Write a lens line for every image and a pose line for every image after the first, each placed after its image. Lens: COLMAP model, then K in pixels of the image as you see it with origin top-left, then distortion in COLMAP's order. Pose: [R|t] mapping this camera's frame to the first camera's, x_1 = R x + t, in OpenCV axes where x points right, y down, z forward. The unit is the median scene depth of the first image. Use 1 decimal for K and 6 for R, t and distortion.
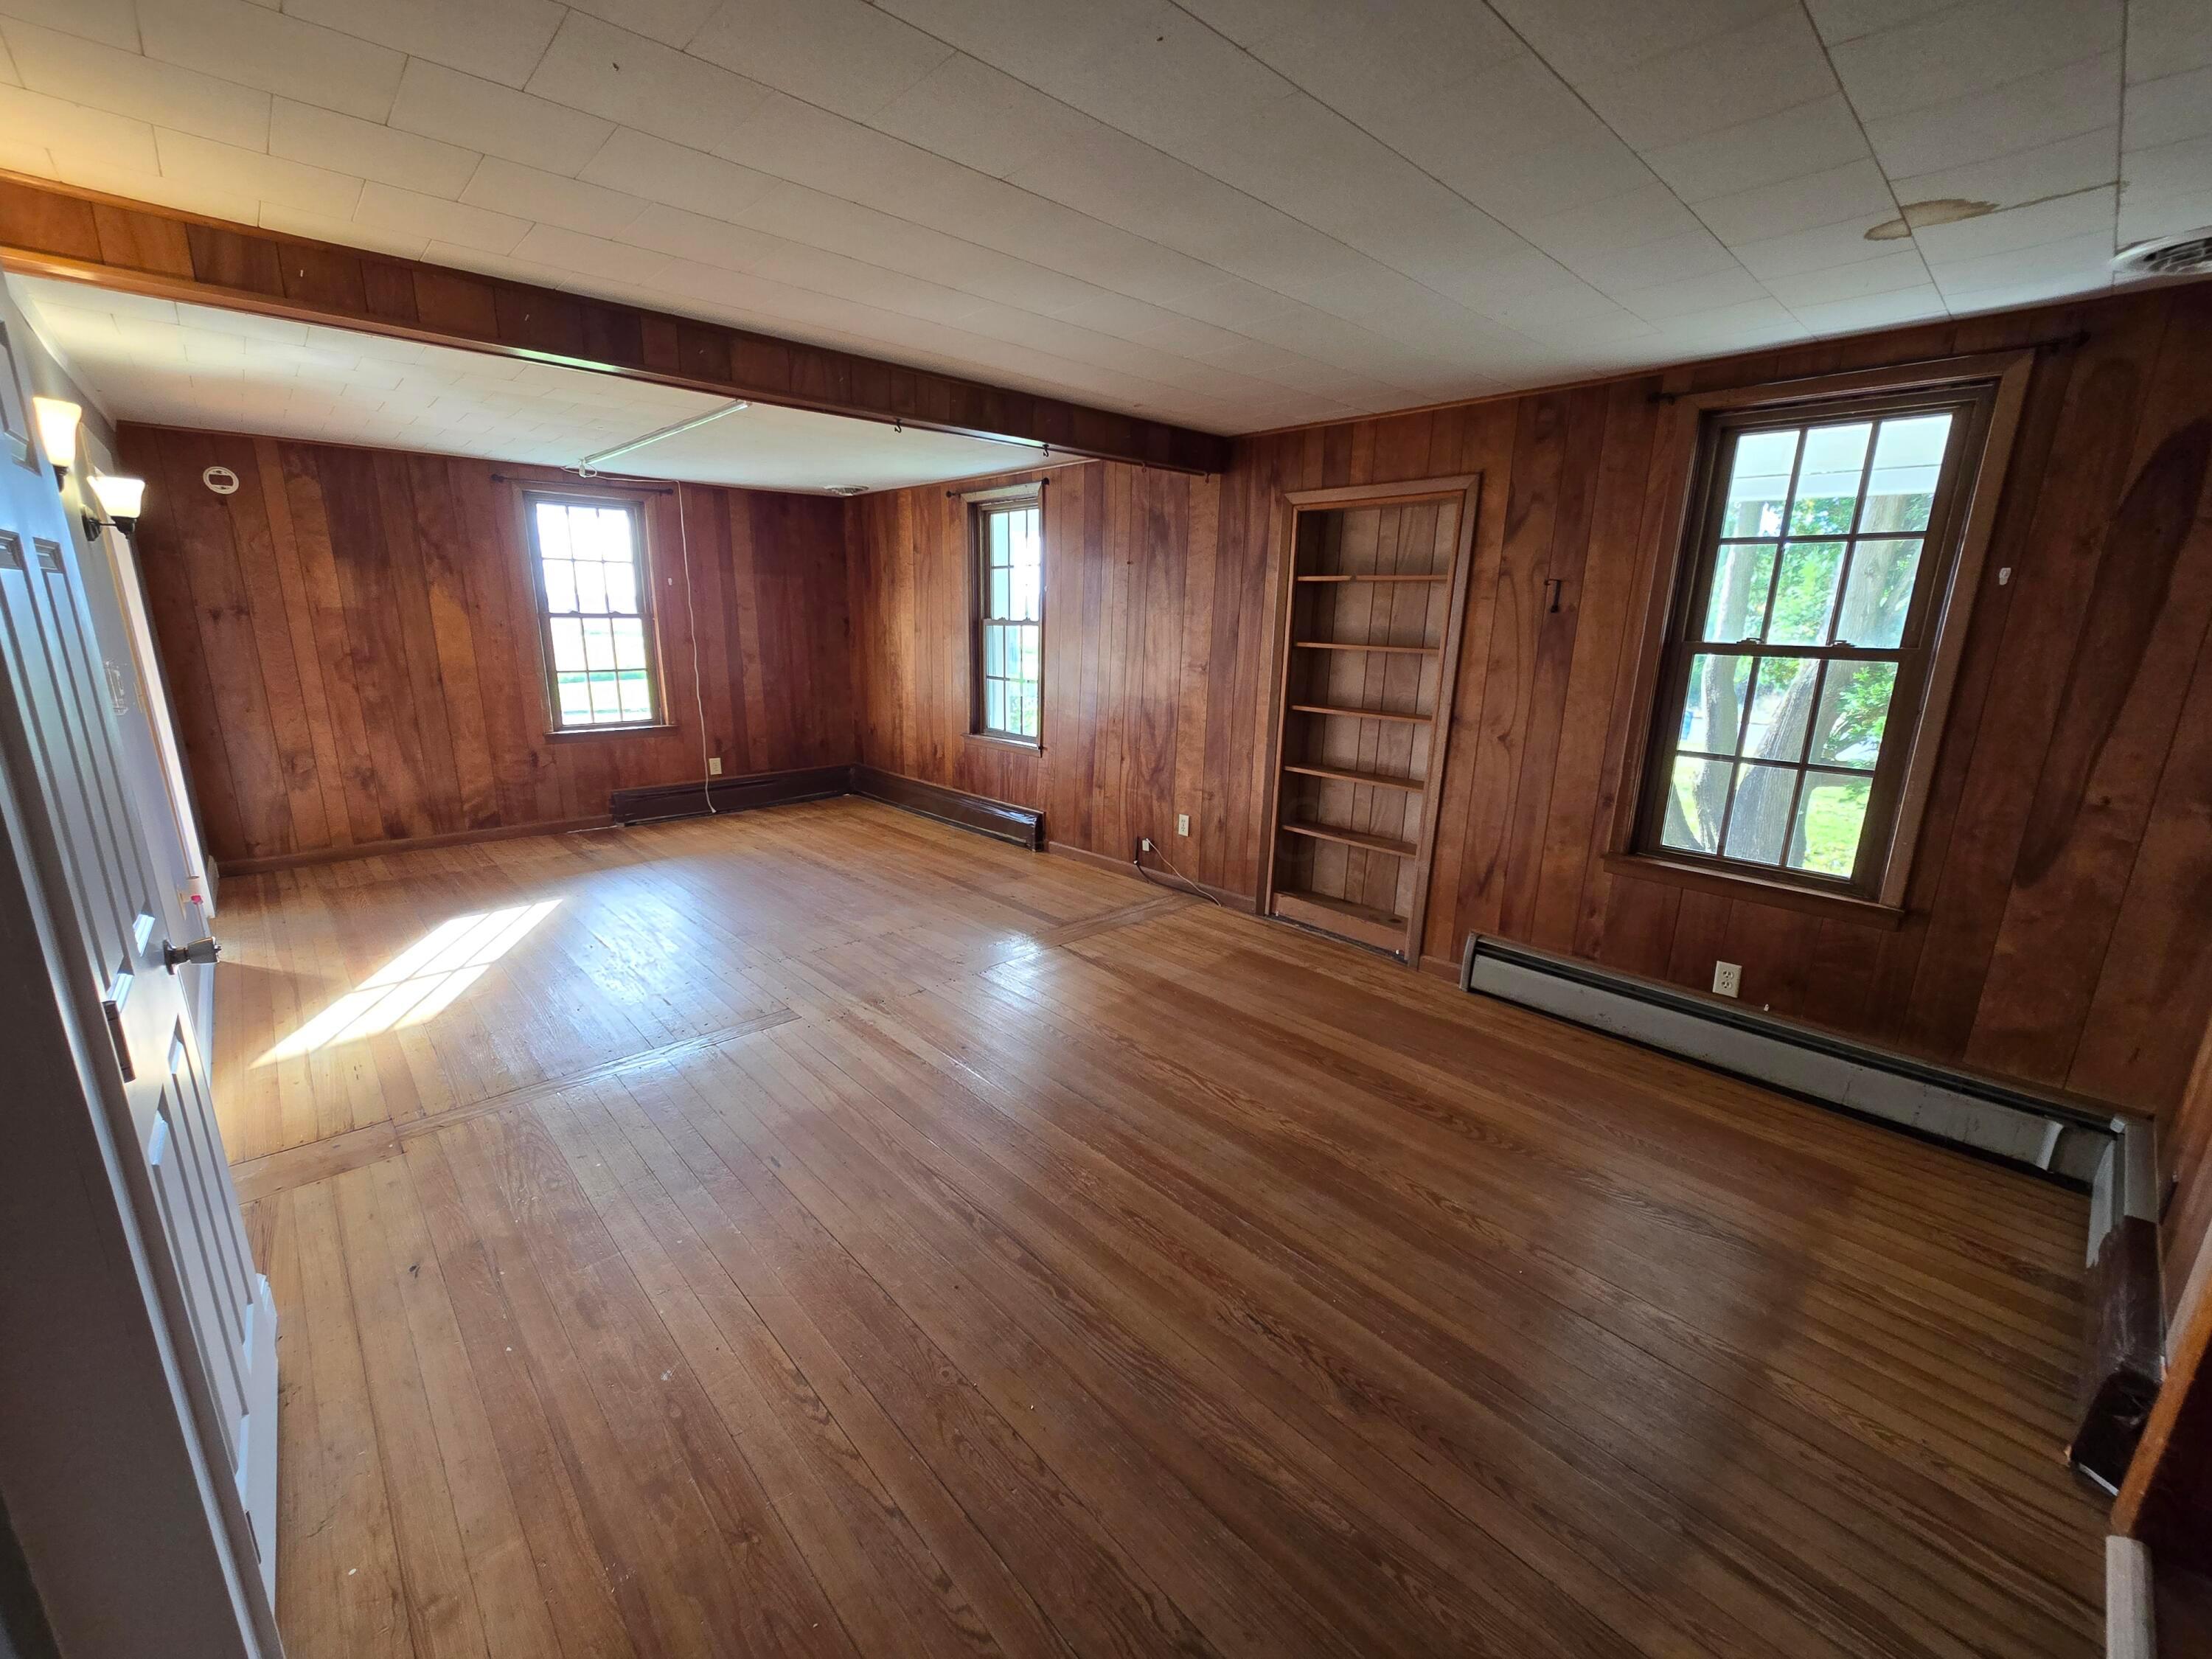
lens RADIAL K [[899.1, 0, 1101.0], [0, 899.1, 837.8], [0, 0, 1]] dist [0.000919, -0.001541]
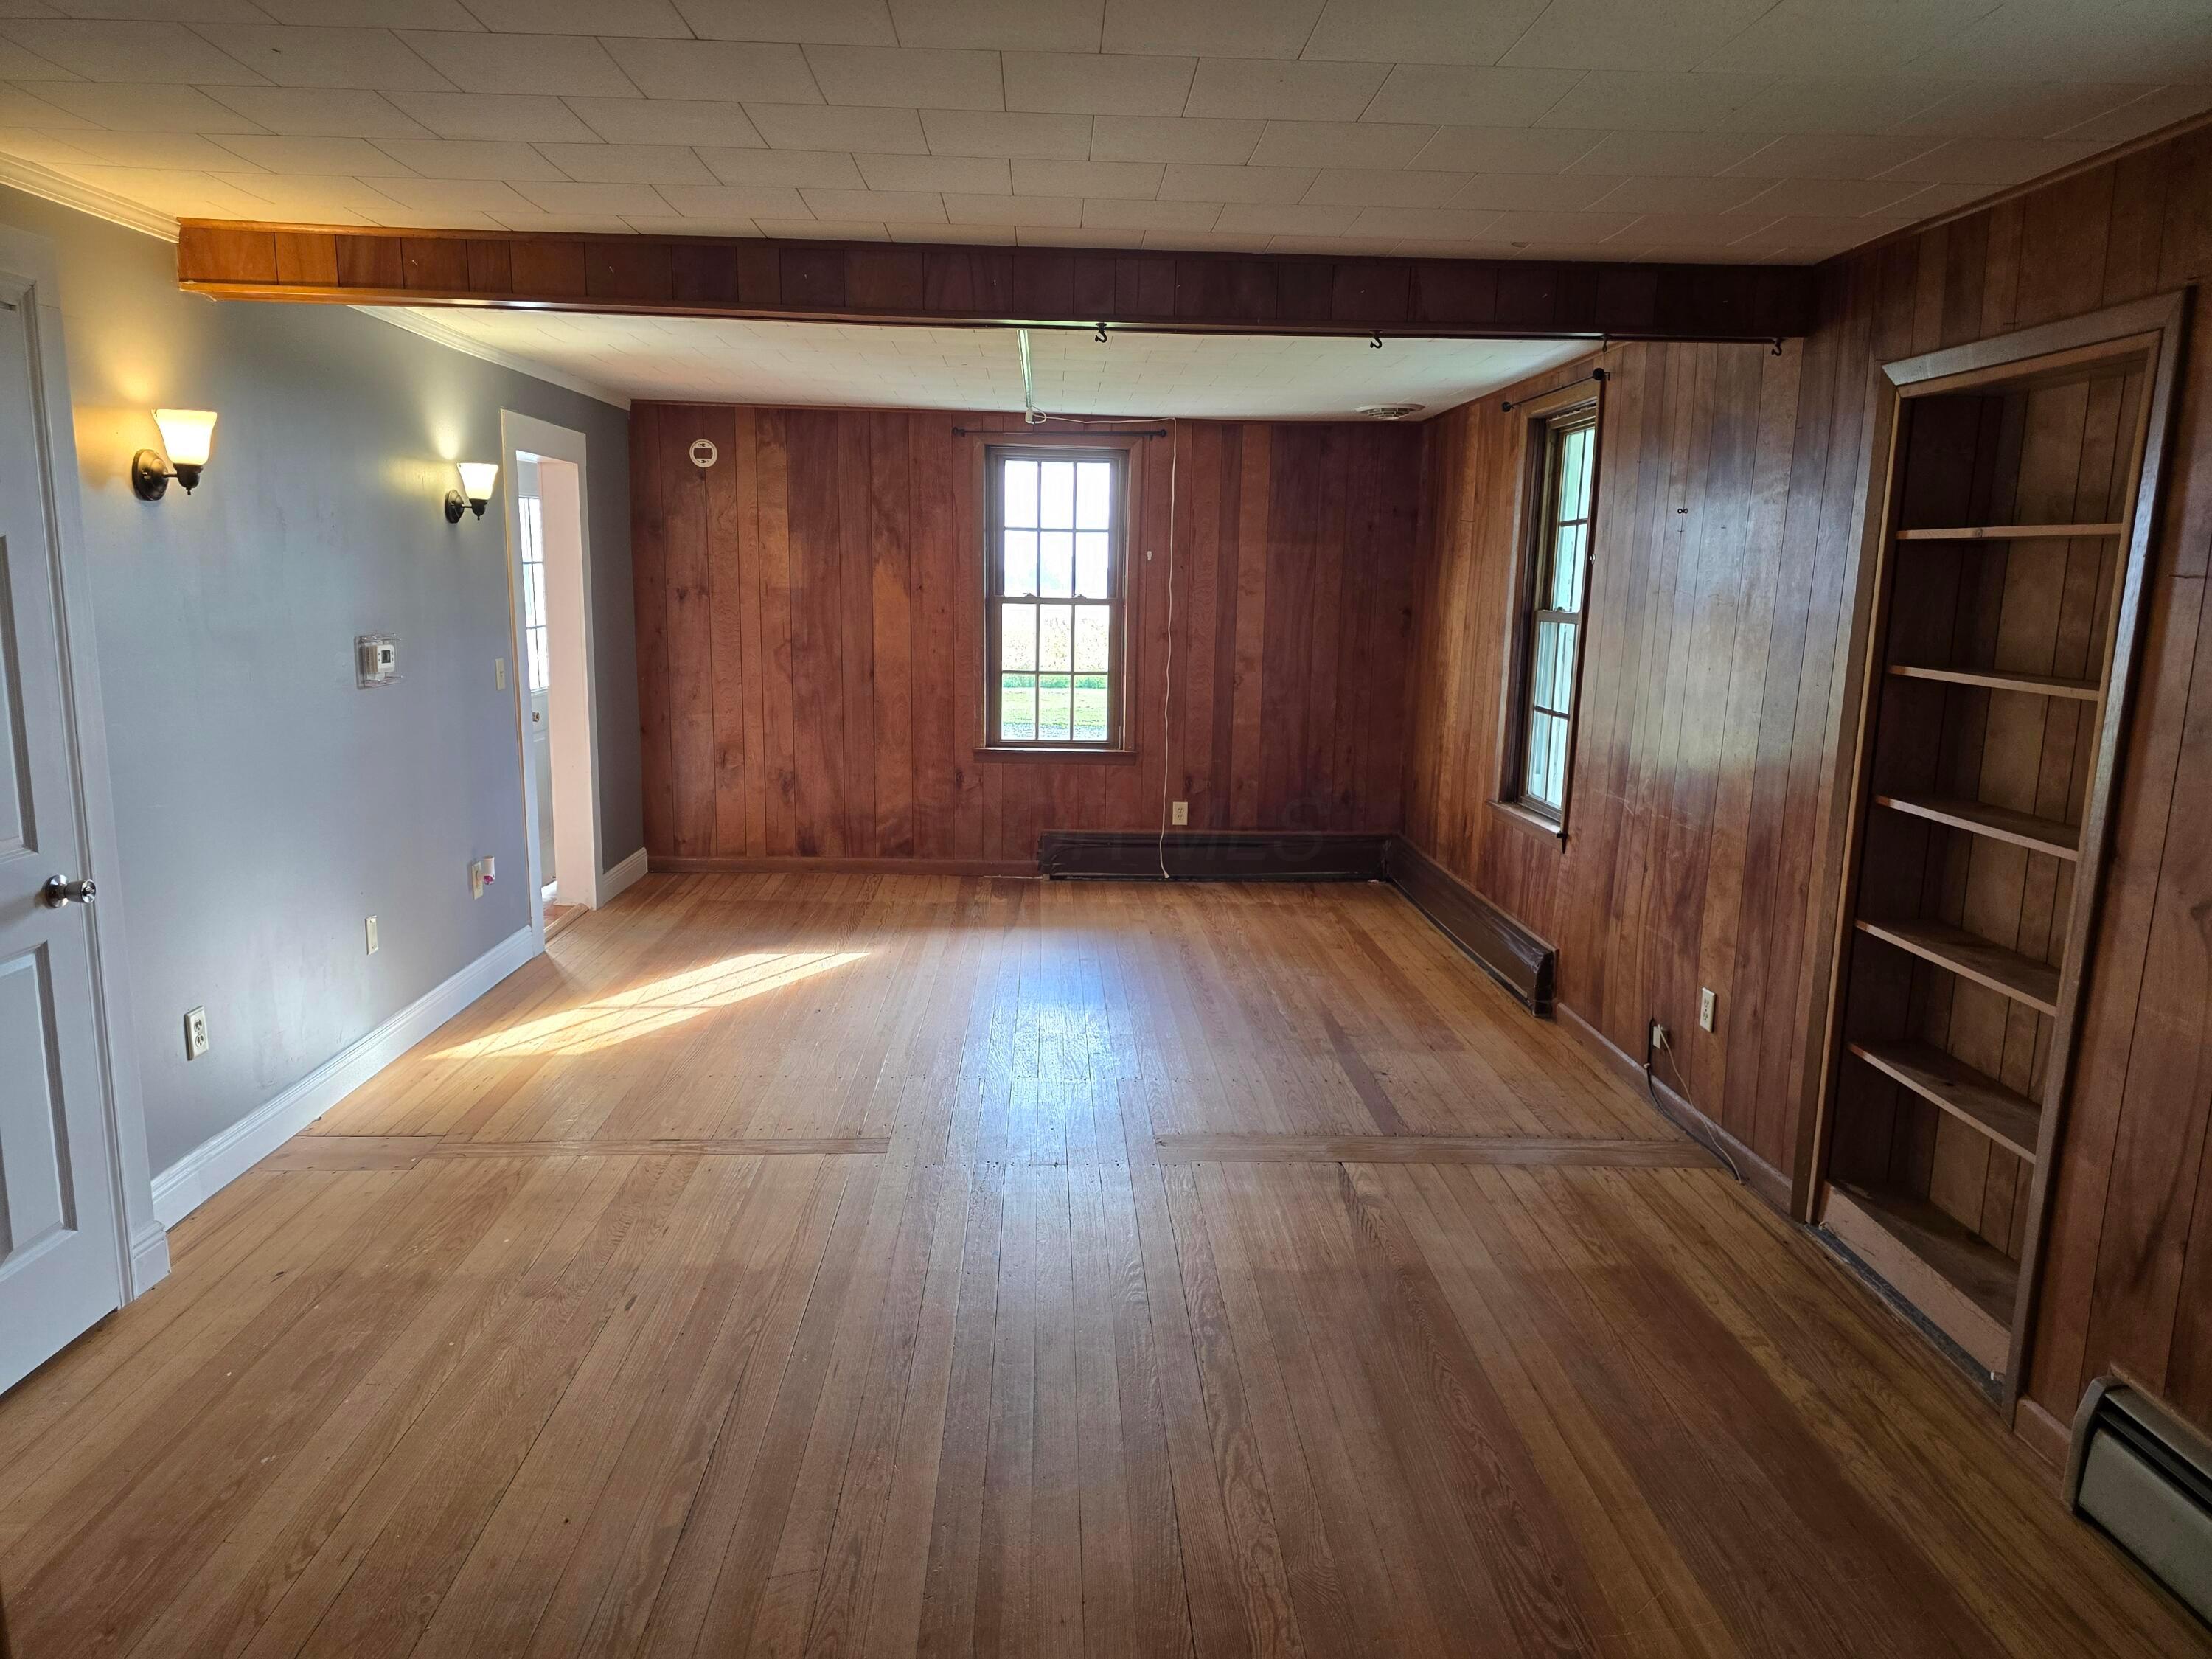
lens RADIAL K [[1478.2, 0, 1103.3], [0, 1478.2, 827.5], [0, 0, 1]] dist [0.055869, -0.045352]
pose [[0.759432, 0.107747, -0.641602, 0.341560], [-0.165655, 0.985711, -0.030542, -0.031295], [0.629143, 0.129480, 0.766429, 0.109755]]
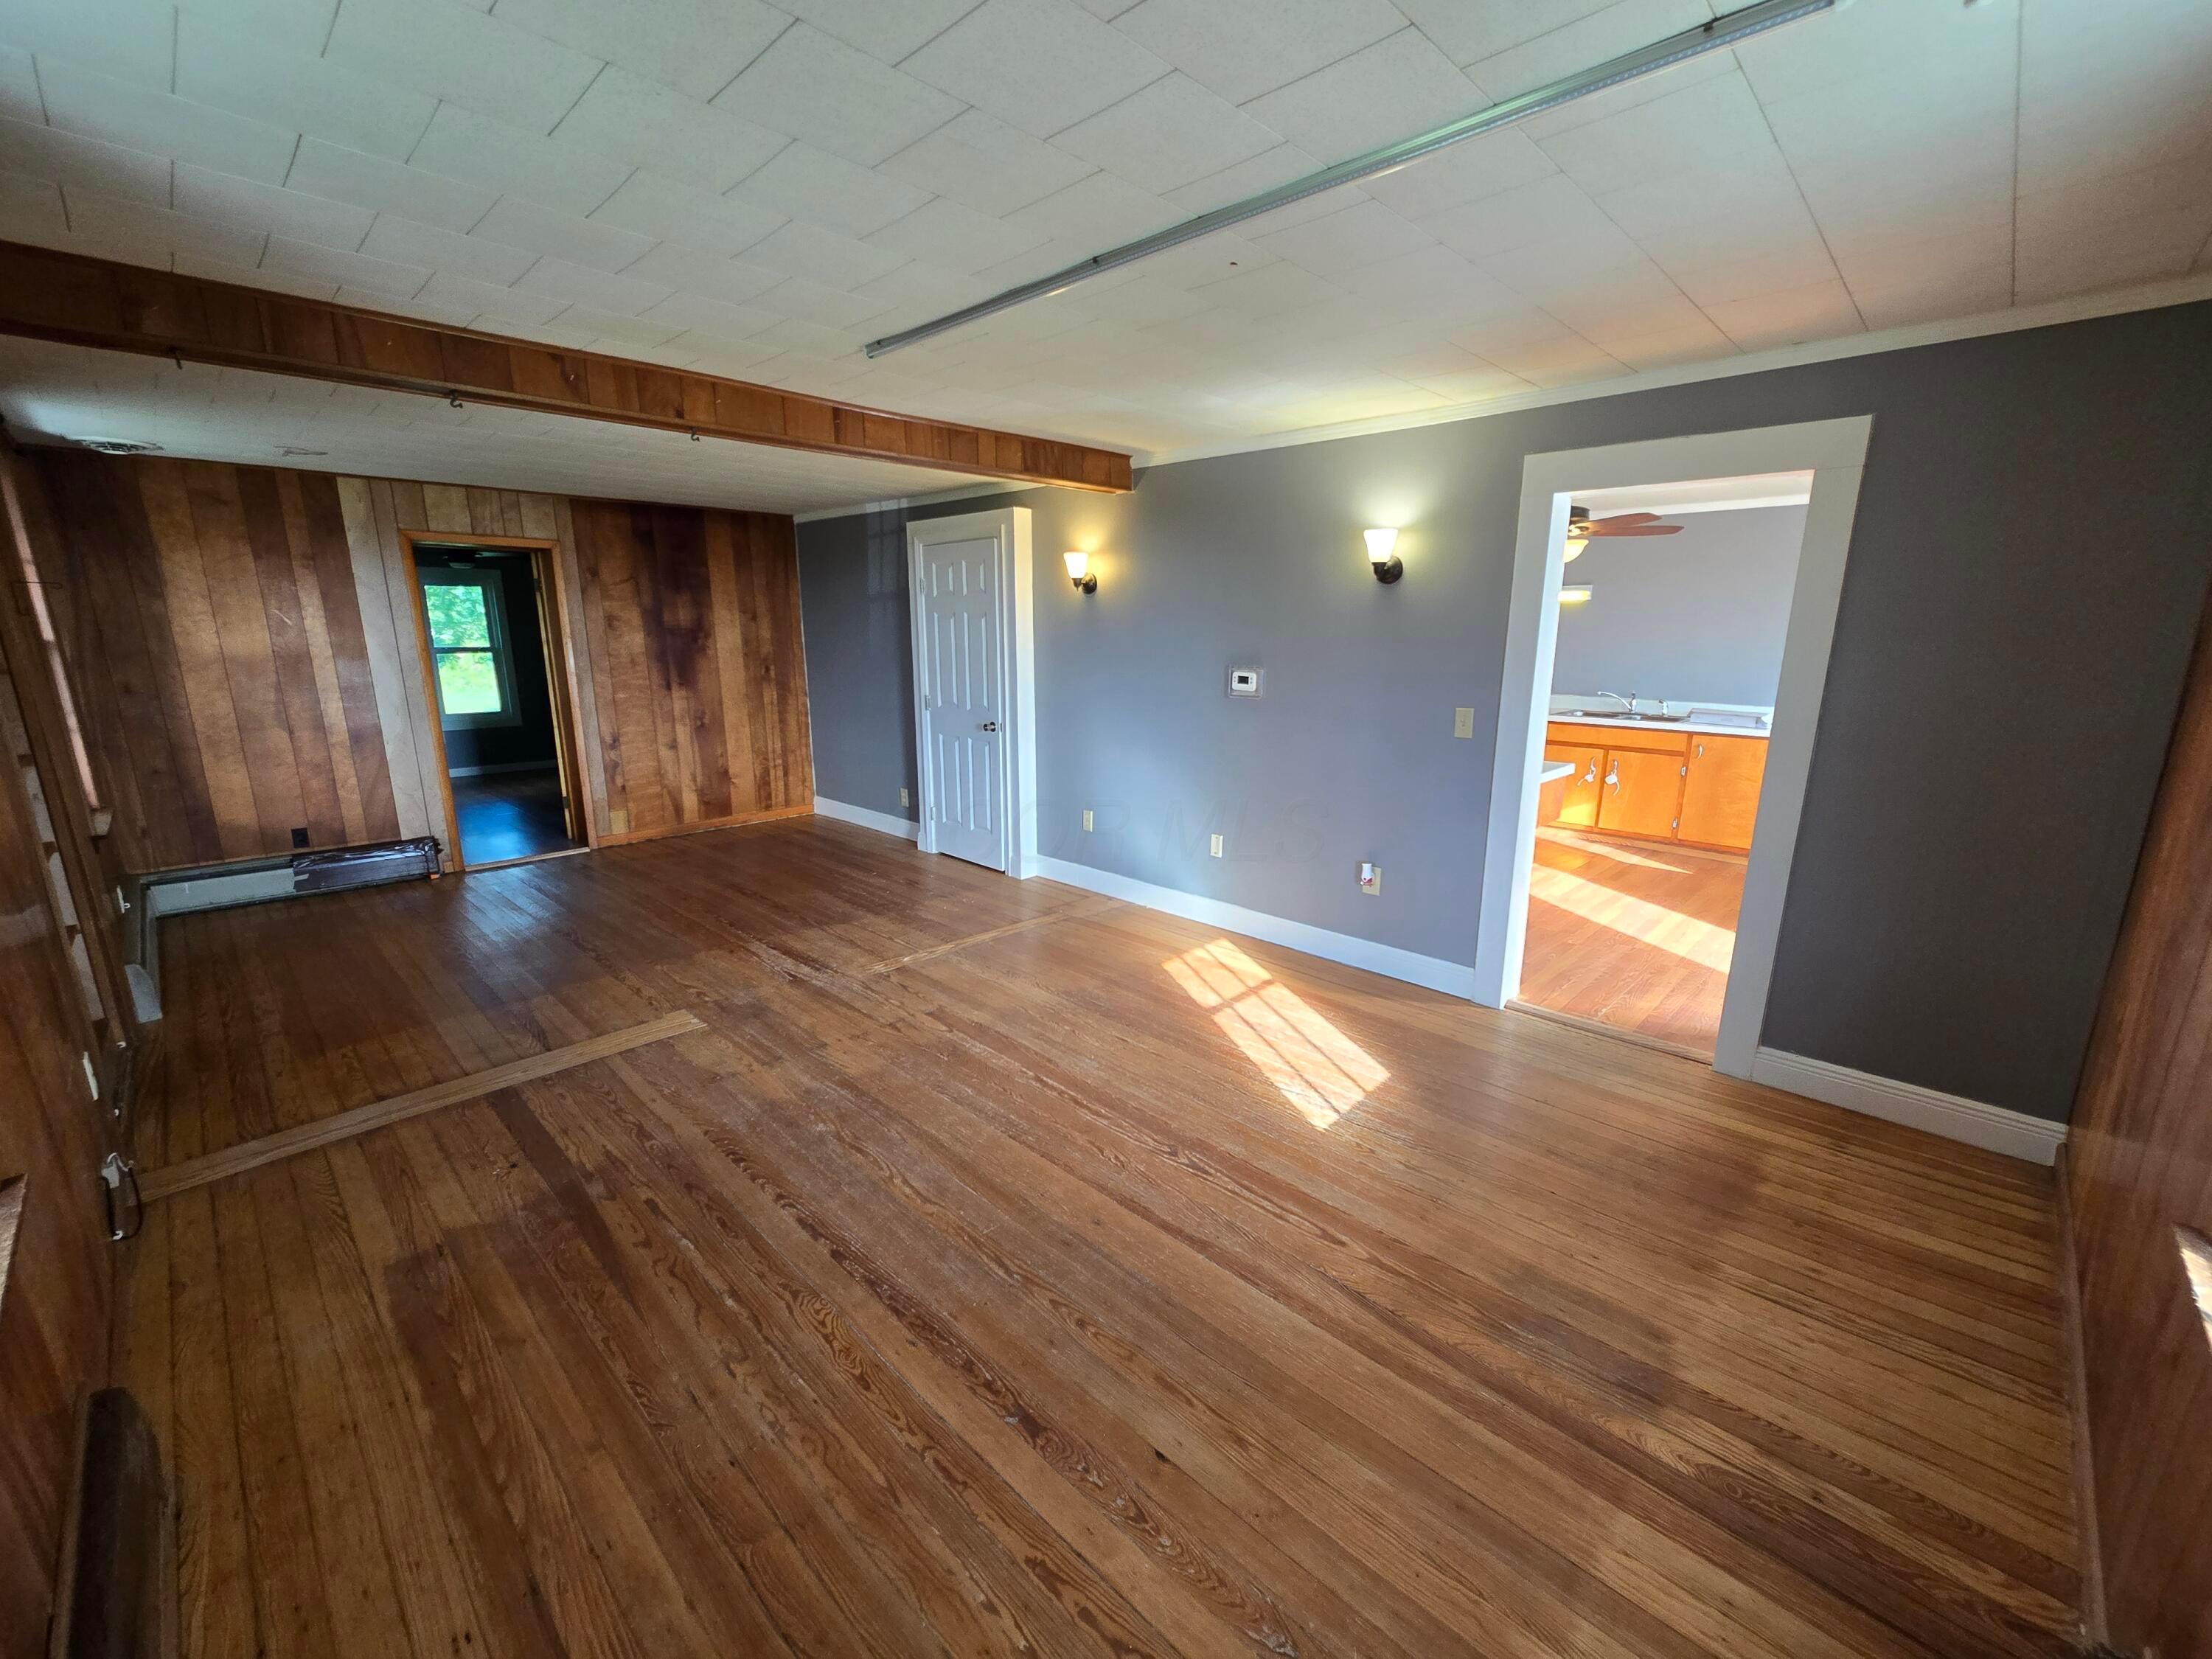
lens RADIAL K [[899.1, 0, 1103.9], [0, 899.1, 840.5], [0, 0, 1]] dist [0.000919, -0.001541]
pose [[-0.998462, -0.006335, -0.055078, -0.383728], [-0.031298, 0.884421, 0.465639, -0.334740], [0.045762, 0.466647, -0.883259, 1.291390]]
